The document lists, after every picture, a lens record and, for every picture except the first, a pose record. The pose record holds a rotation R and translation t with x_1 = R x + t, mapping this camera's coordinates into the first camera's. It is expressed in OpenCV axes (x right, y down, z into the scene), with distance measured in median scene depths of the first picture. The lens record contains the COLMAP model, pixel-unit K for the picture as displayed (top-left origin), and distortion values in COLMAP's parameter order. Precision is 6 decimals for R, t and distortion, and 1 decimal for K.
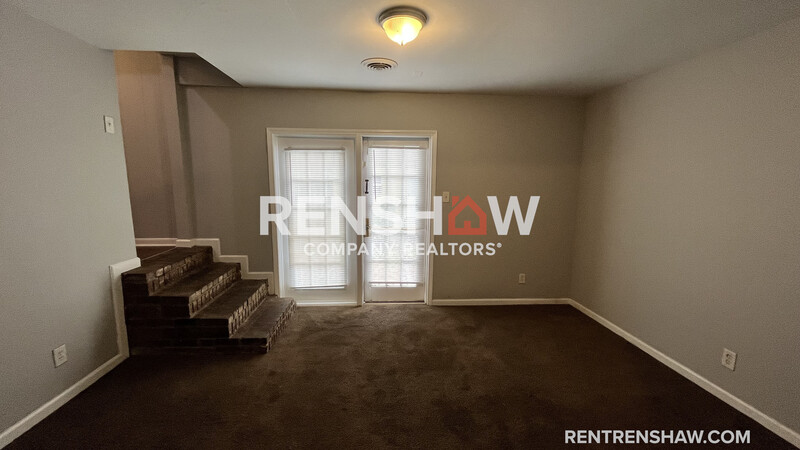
lens RADIAL K [[322.8, 0, 397.6], [0, 322.8, 224.7], [0, 0, 1]] dist [-0.000149, -0.000166]
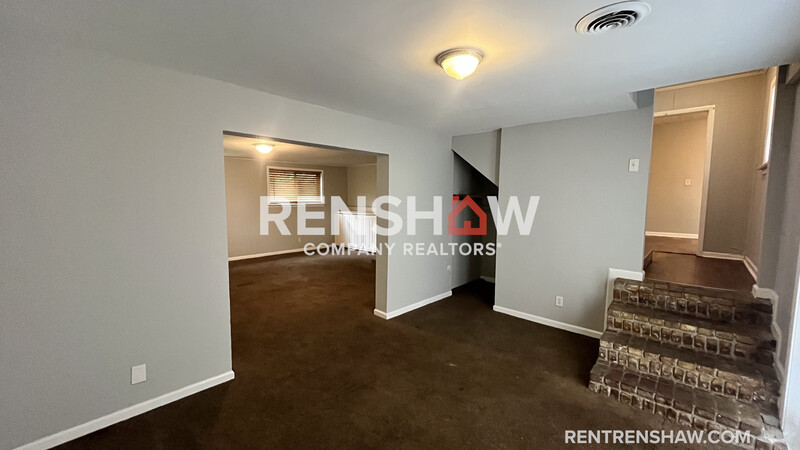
lens RADIAL K [[322.8, 0, 397.6], [0, 322.8, 224.7], [0, 0, 1]] dist [-0.000149, -0.000166]
pose [[-0.727154, 0.047896, -0.684801, 0.488692], [-0.108070, 0.977137, 0.183096, -0.145295], [0.677914, 0.207146, -0.705353, 0.916155]]
